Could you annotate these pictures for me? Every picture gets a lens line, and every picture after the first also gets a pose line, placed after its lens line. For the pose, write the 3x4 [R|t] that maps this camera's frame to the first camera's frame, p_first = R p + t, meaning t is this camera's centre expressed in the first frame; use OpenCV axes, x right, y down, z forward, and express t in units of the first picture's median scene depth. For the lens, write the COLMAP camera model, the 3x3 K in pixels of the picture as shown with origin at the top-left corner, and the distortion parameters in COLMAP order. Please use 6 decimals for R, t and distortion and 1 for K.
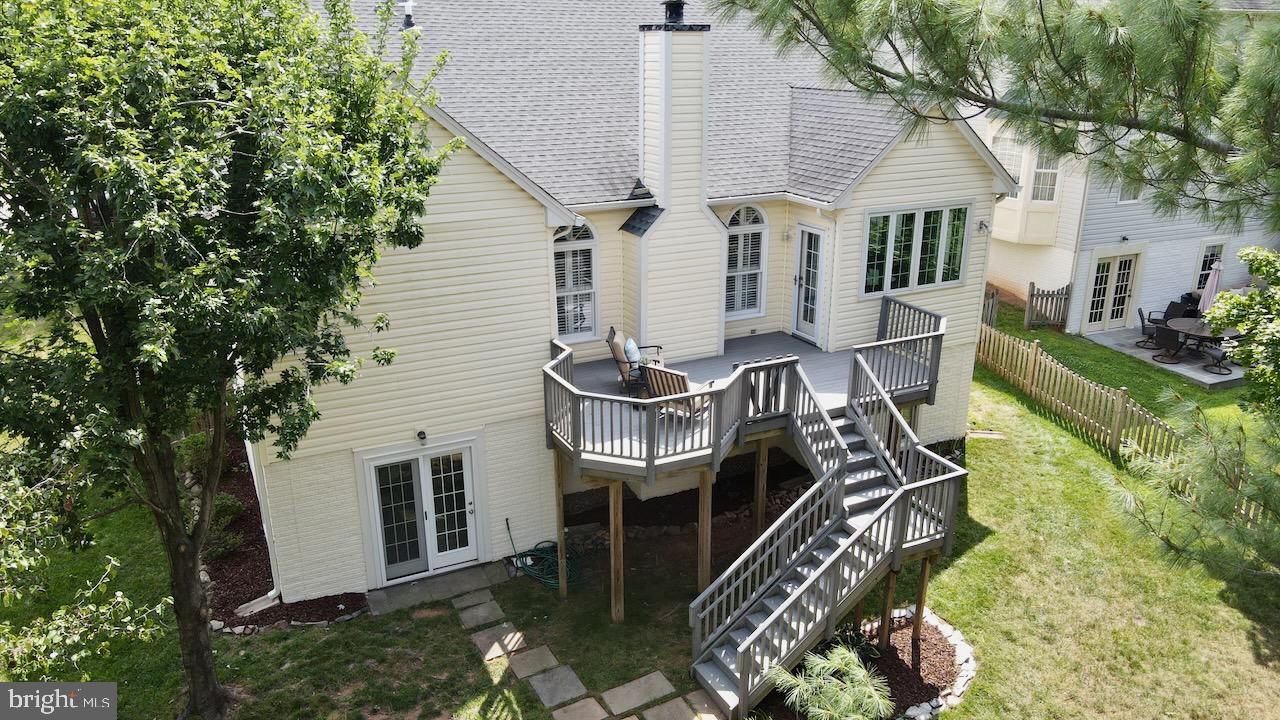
lens RADIAL K [[992.6, 0, 640.0], [0, 992.6, 360.0], [0, 0, 1]] dist [0.060962, 0.000747]
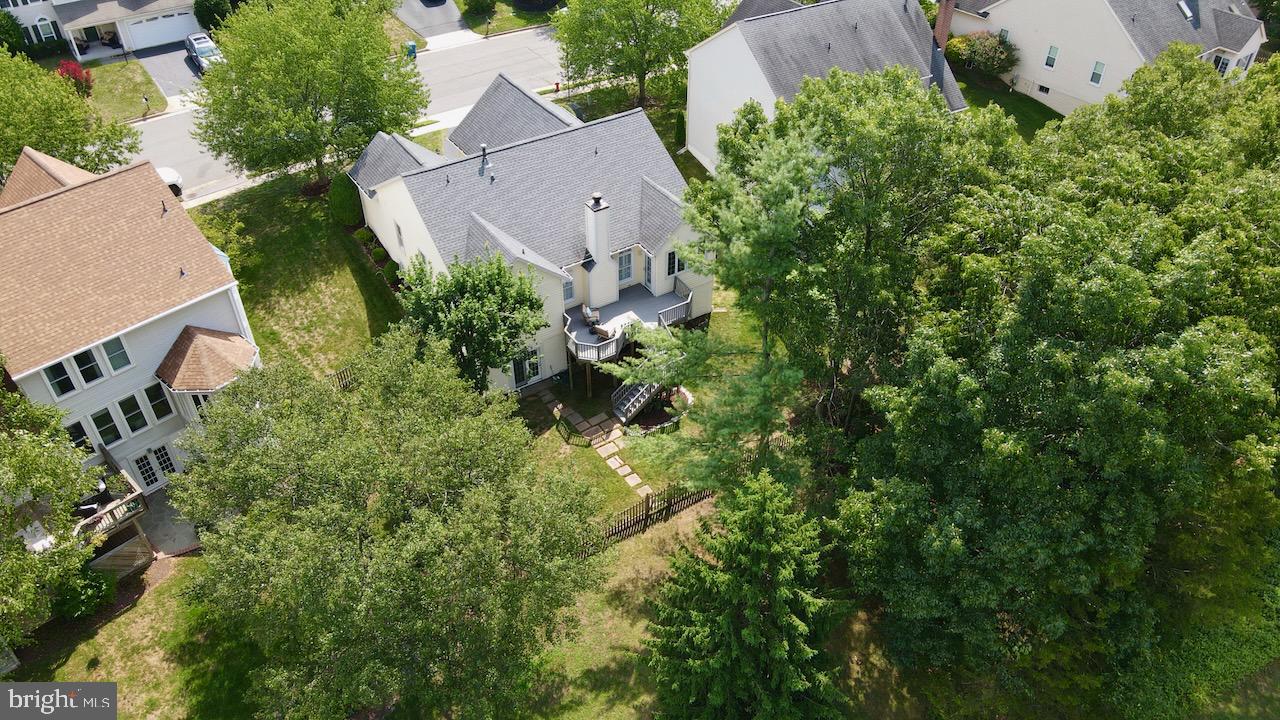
lens RADIAL K [[992.6, 0, 640.0], [0, 992.6, 360.0], [0, 0, 1]] dist [0.060962, 0.000747]
pose [[0.994406, -0.063535, 0.084375, -0.103816], [0.029388, 0.933733, 0.356763, -0.841913], [-0.101451, -0.352288, 0.930377, -1.676352]]
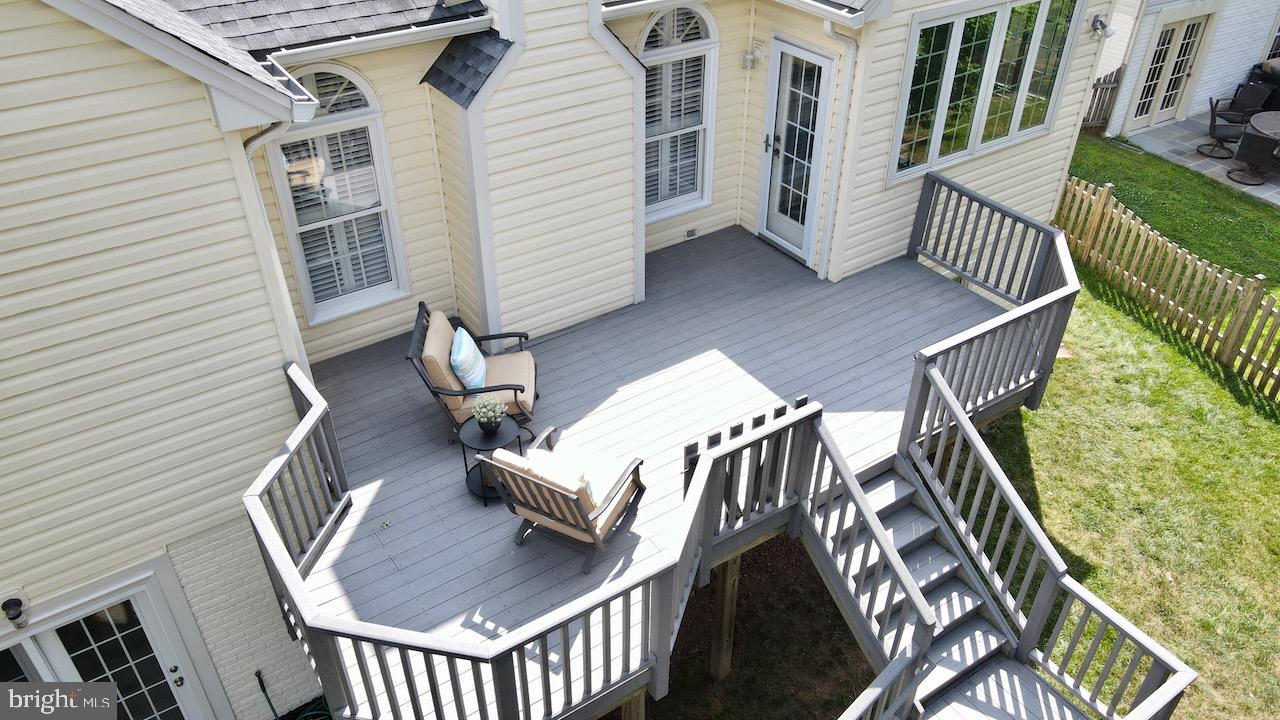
lens RADIAL K [[957.5, 0, 640.0], [0, 957.5, 360.0], [0, 0, 1]] dist [0.028634, 0.000376]
pose [[0.992600, -0.070259, 0.099039, 0.026445], [0.037793, 0.953852, 0.297890, -0.129059], [-0.115398, -0.291943, 0.949449, 0.479977]]
